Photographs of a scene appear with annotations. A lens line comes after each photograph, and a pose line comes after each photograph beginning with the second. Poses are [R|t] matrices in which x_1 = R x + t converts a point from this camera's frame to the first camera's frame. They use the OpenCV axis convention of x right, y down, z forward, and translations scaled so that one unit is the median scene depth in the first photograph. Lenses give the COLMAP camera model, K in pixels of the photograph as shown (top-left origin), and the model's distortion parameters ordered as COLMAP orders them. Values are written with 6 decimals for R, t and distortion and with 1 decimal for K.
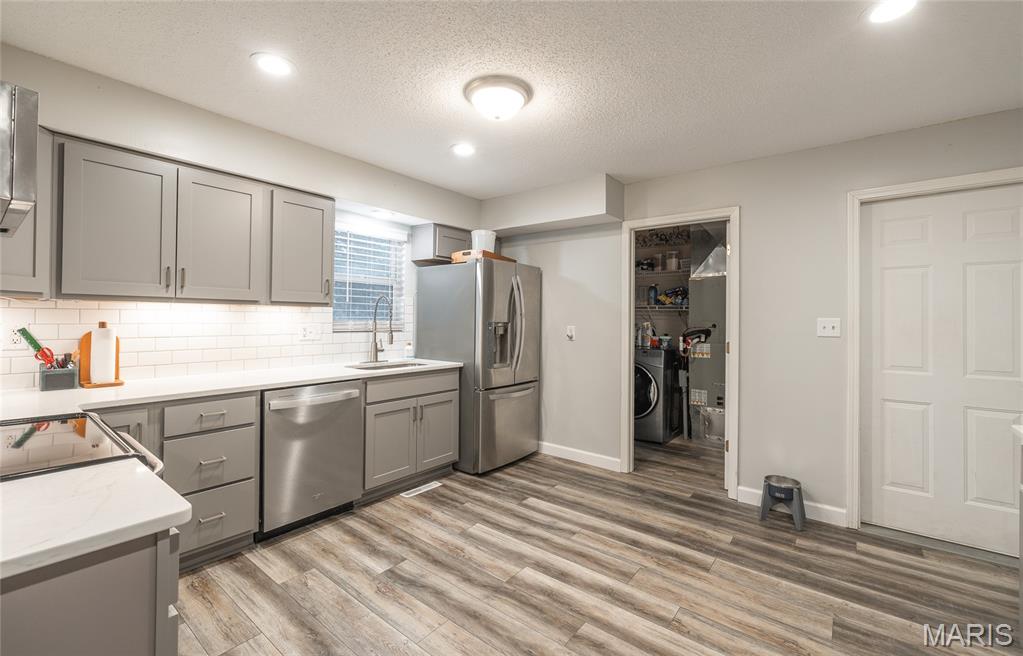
lens RADIAL K [[434.8, 0, 508.0], [0, 434.8, 318.2], [0, 0, 1]] dist [0.001658, -0.000214]
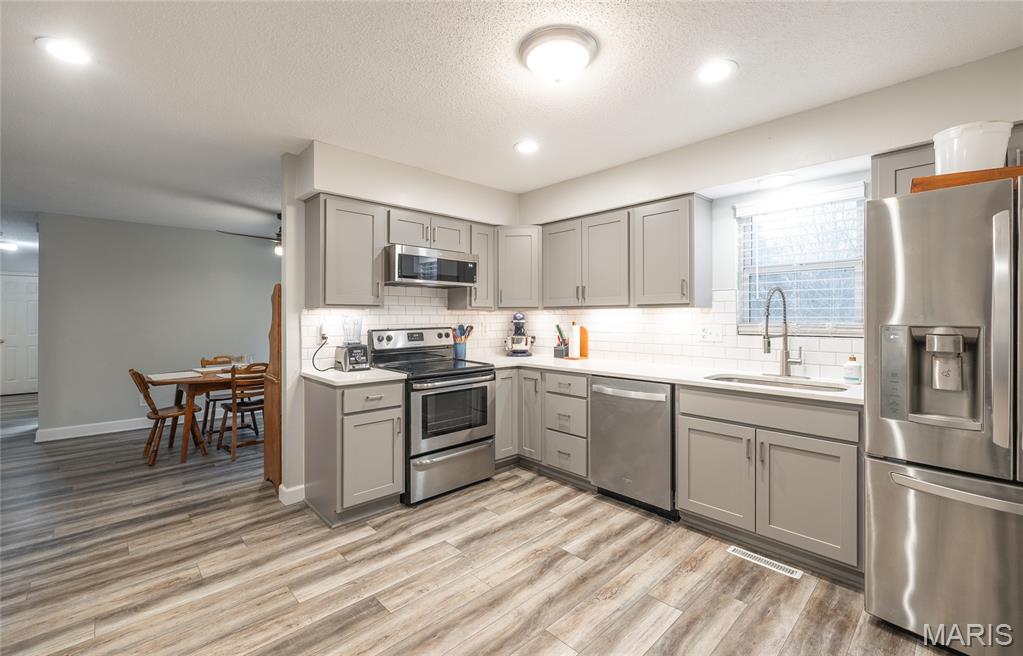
lens RADIAL K [[434.8, 0, 512.5], [0, 434.8, 319.6], [0, 0, 1]] dist [0.001658, -0.000214]
pose [[-0.143318, -0.003655, -0.989670, 0.697654], [0.001342, 0.999992, -0.003888, 0.005776], [0.989676, -0.001886, -0.143312, 0.876857]]
